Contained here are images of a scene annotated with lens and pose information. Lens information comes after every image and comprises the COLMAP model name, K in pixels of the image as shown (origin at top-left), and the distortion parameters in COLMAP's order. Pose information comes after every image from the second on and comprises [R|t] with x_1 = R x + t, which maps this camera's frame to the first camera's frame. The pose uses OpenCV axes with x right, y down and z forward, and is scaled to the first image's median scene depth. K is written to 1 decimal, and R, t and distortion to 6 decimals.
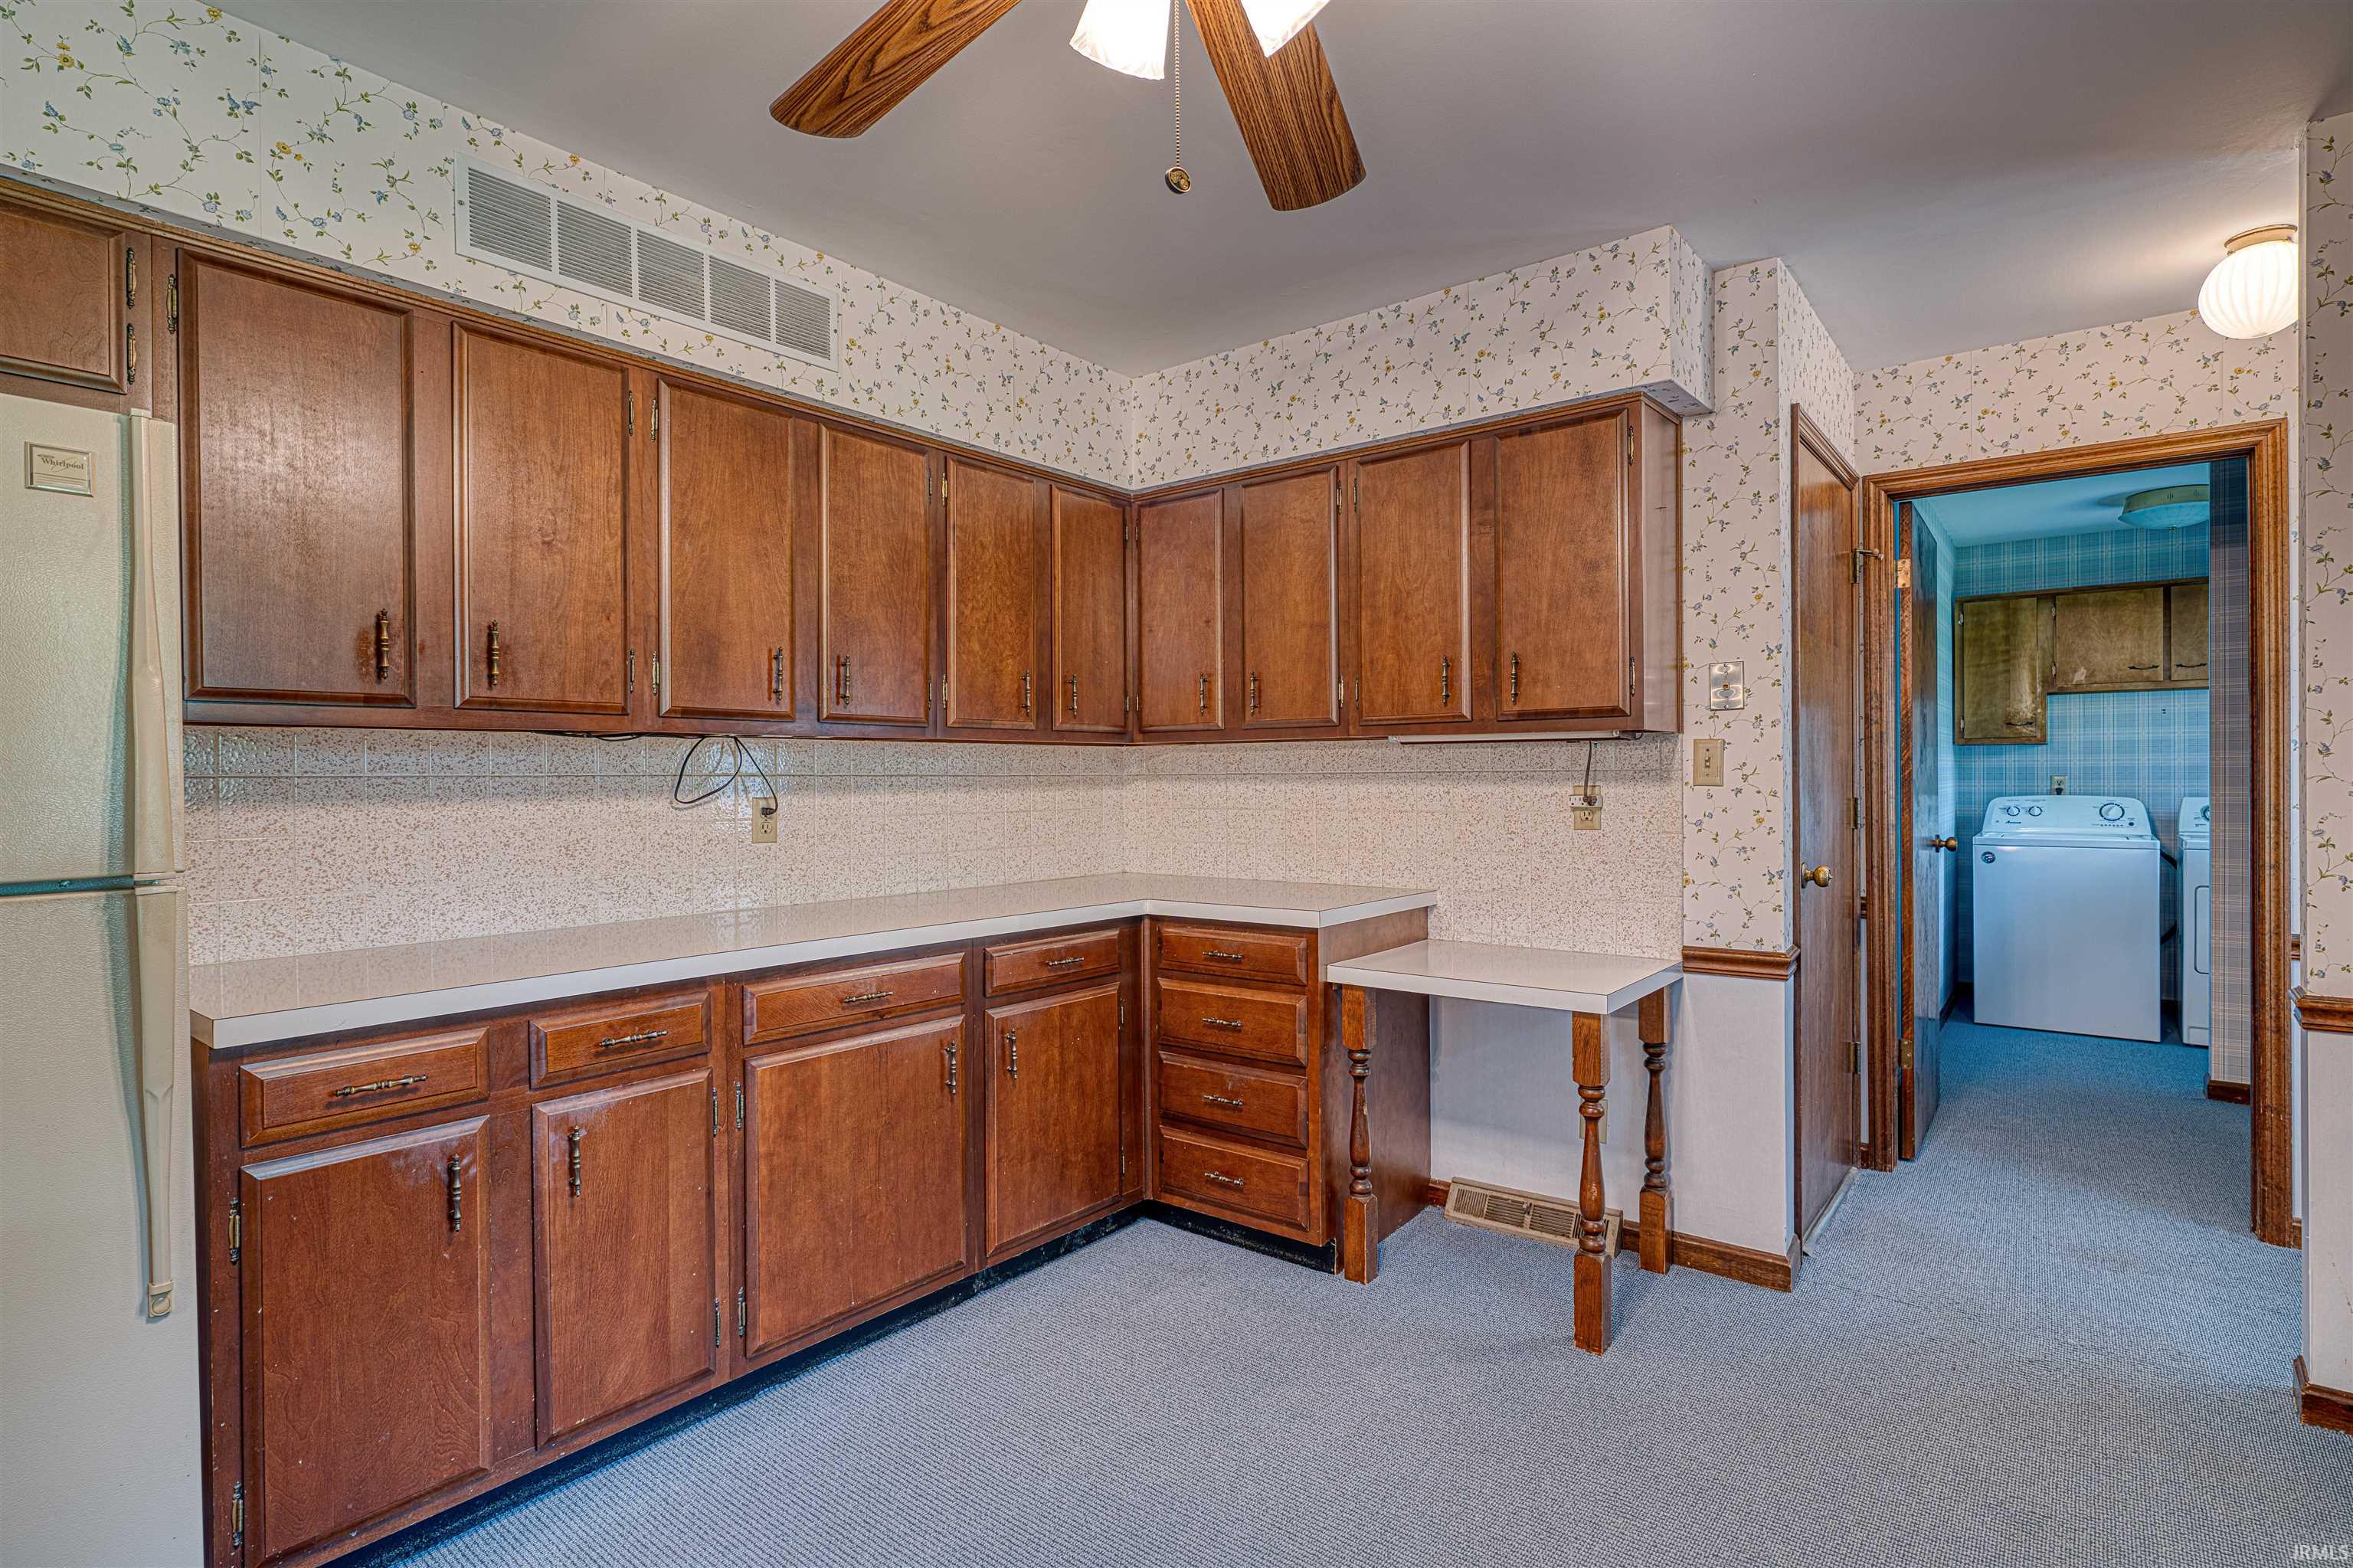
lens RADIAL K [[1152.5, 0, 1177.1], [0, 1152.5, 778.8], [0, 0, 1]] dist [-0.004691, 0.001823]
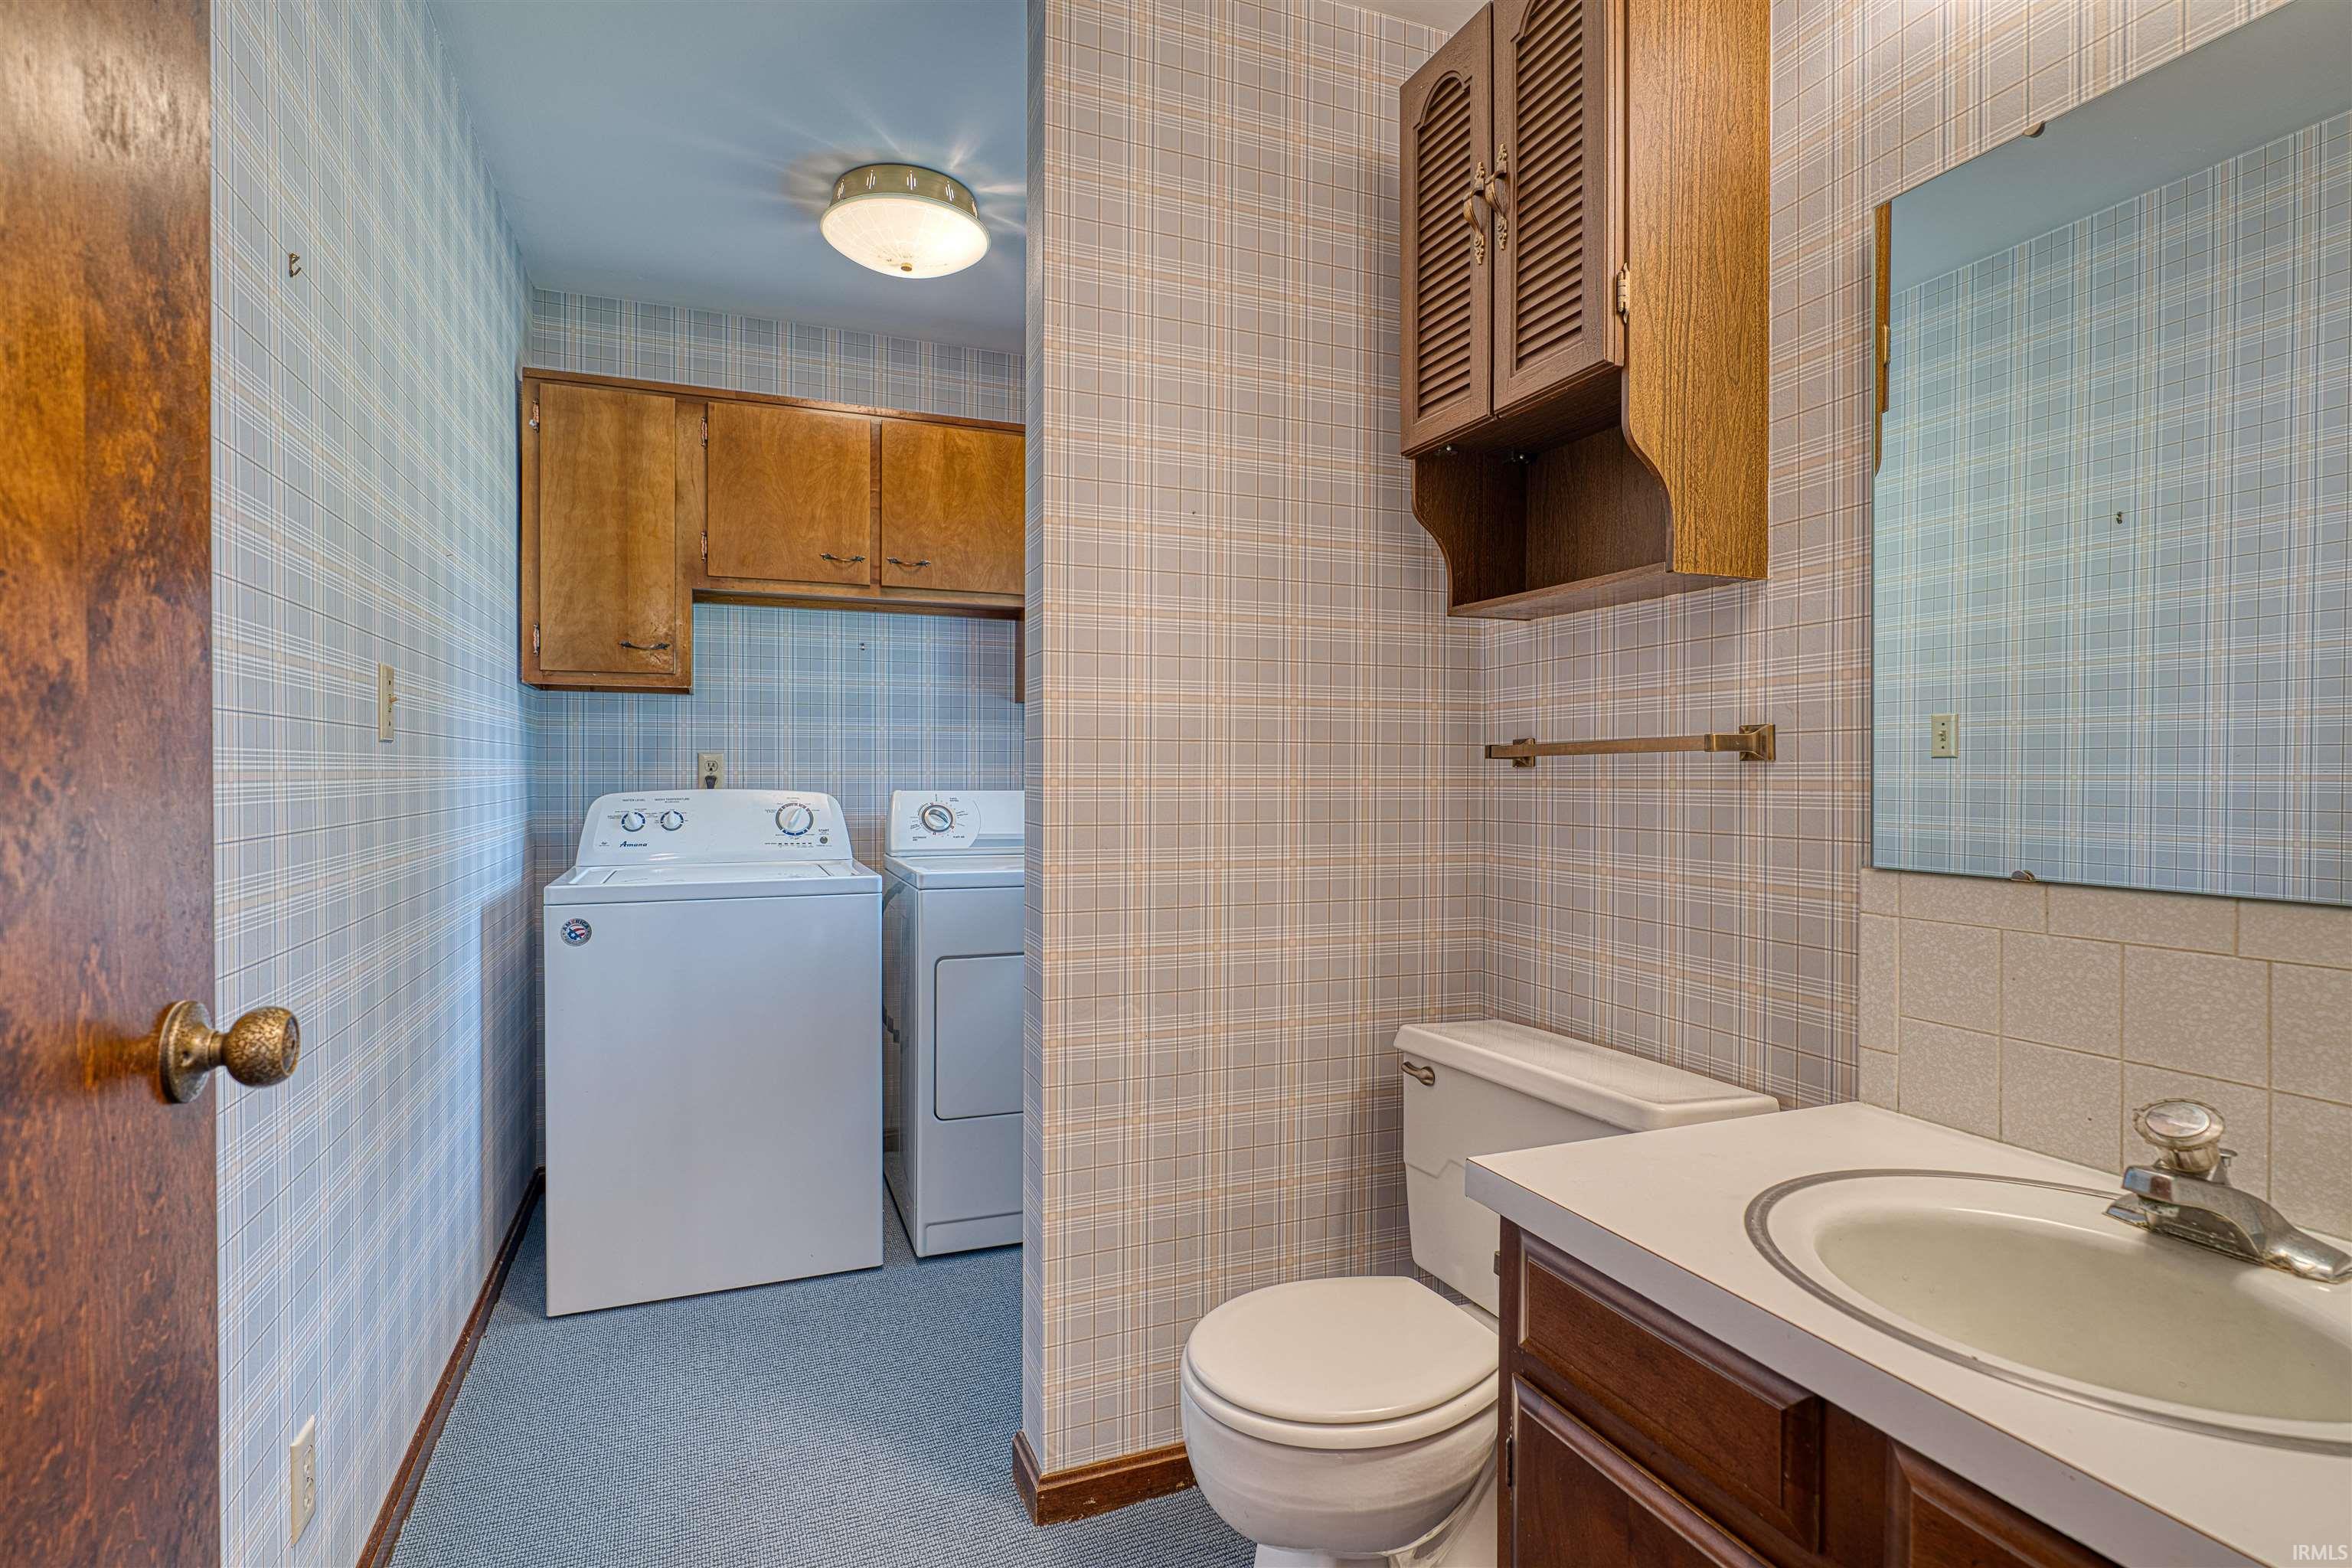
lens RADIAL K [[1152.0, 0, 1162.5], [0, 1152.0, 784.3], [0, 0, 1]] dist [-0.004691, 0.001823]
pose [[0.503991, -0.000024, 0.863709, 0.815719], [-0.002692, 0.999995, 0.001599, 0.020893], [-0.863705, -0.003131, 0.503988, 1.091218]]
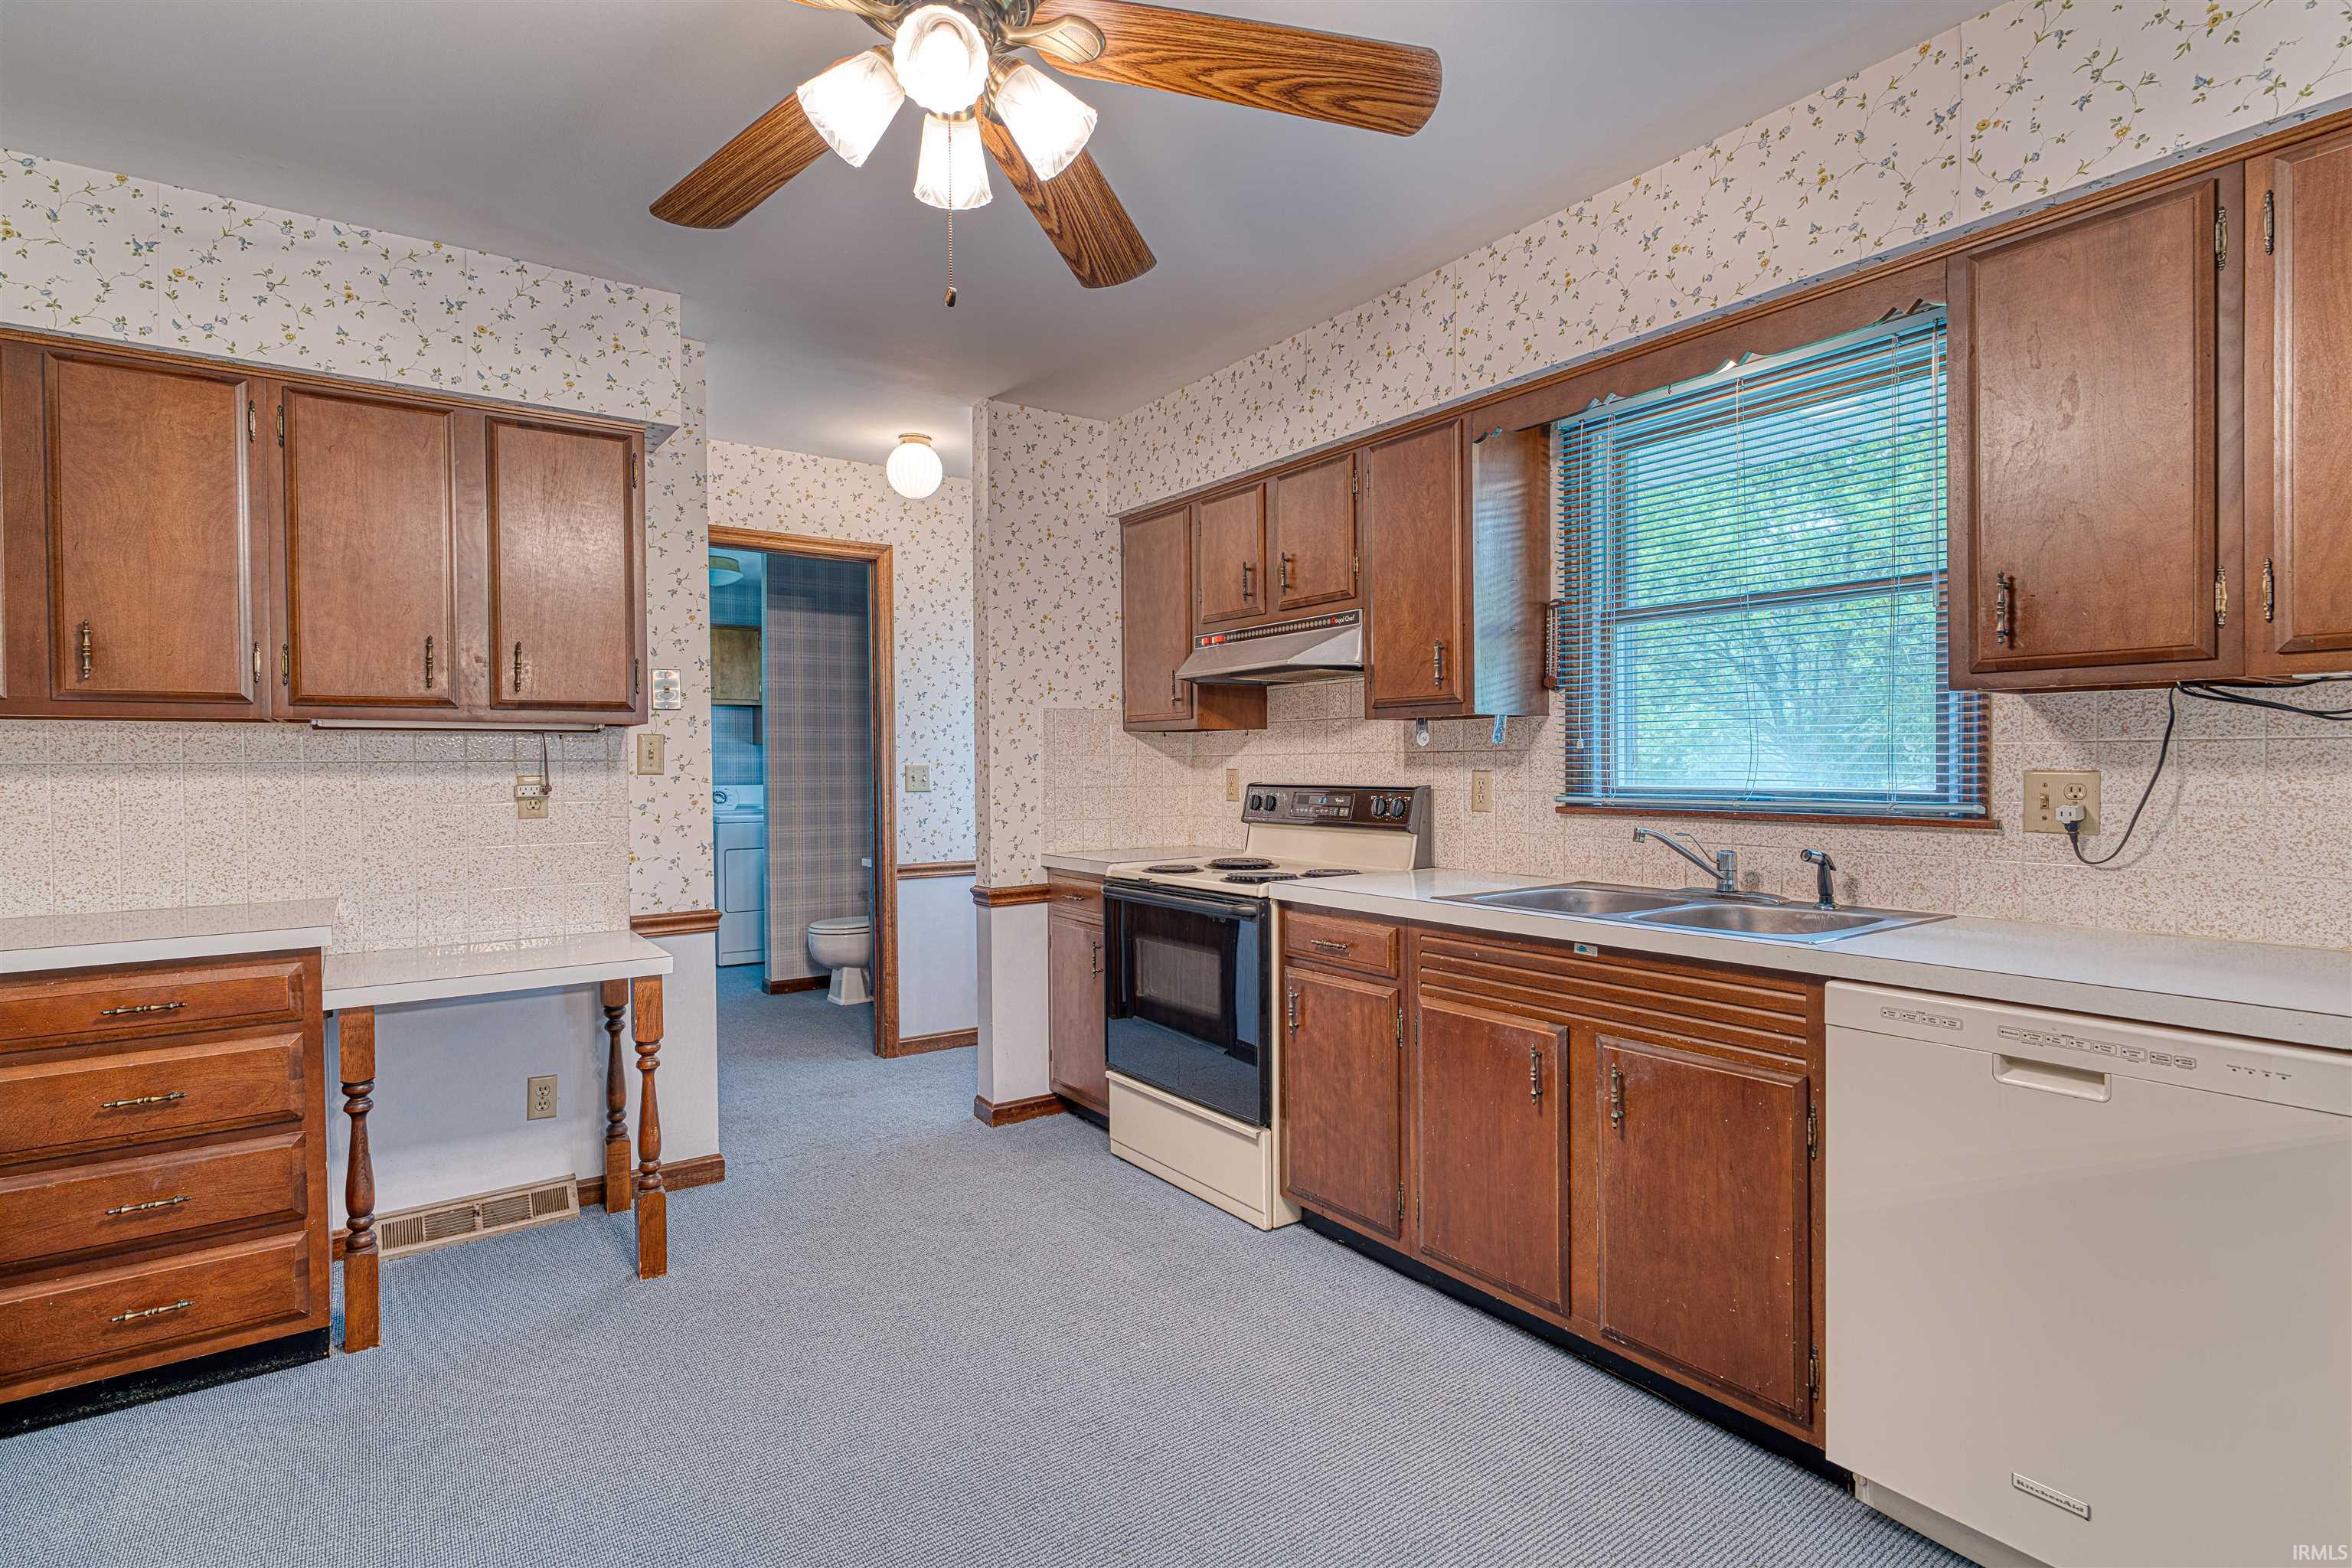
lens RADIAL K [[1152.0, 0, 1180.4], [0, 1152.0, 780.2], [0, 0, 1]] dist [-0.004691, 0.001823]
pose [[0.280860, -0.010073, 0.959696, -0.469585], [0.007648, 0.999937, 0.008257, 0.005937], [-0.959718, 0.005021, 0.280919, 0.155820]]
